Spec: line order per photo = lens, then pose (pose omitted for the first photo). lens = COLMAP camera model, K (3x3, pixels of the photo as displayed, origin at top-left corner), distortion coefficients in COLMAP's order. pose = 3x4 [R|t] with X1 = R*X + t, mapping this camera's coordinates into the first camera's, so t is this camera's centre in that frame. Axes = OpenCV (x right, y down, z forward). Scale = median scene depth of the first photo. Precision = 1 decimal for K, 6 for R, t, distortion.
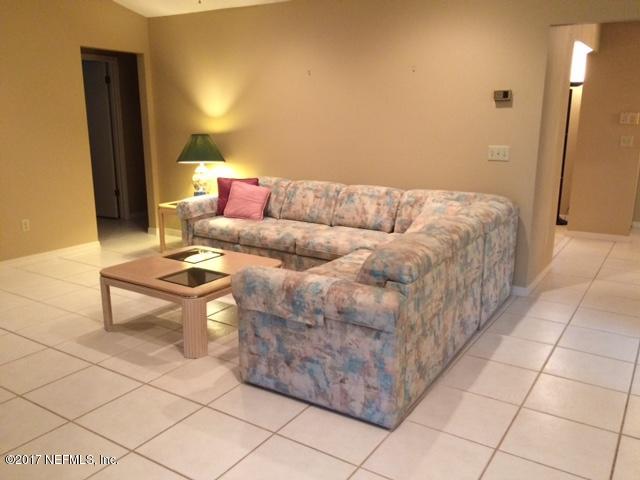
lens RADIAL K [[549.6, 0, 318.2], [0, 549.6, 235.0], [0, 0, 1]] dist [0.054939, -0.042326]
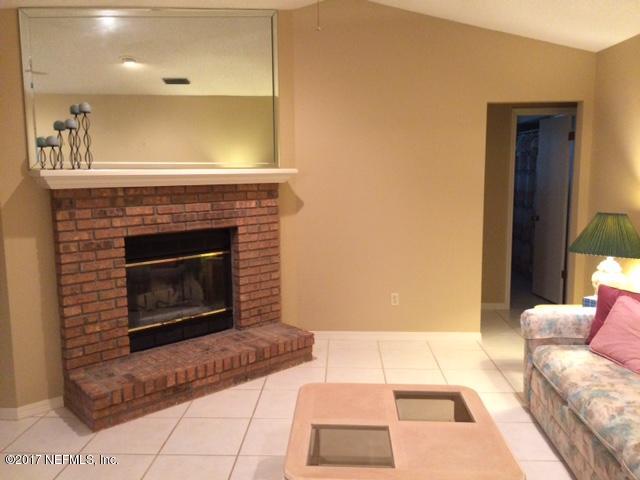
lens RADIAL K [[549.6, 0, 321.7], [0, 549.6, 238.5], [0, 0, 1]] dist [0.054939, -0.042326]
pose [[0.505000, 0.106887, -0.856475, 0.194835], [-0.177594, 0.983938, 0.018080, -0.112302], [0.844651, 0.142975, 0.515871, 0.402140]]
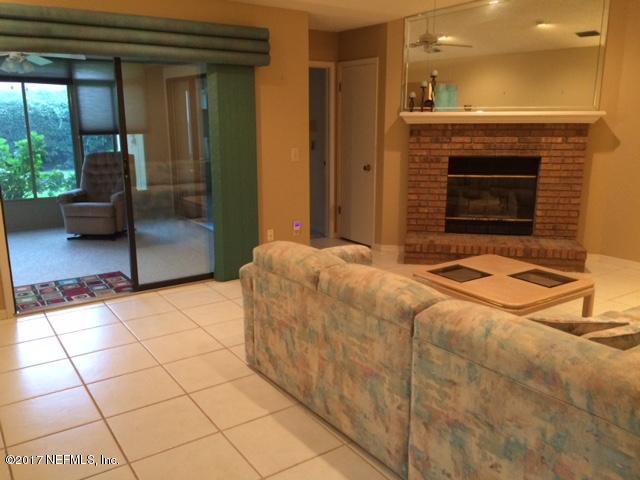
lens RADIAL K [[549.6, 0, 319.4], [0, 549.6, 241.9], [0, 0, 1]] dist [0.054939, -0.042326]
pose [[-0.390478, 0.203303, -0.897884, 0.570629], [-0.197369, 0.934147, 0.297347, -0.170489], [0.899207, 0.293322, -0.324638, 0.713605]]
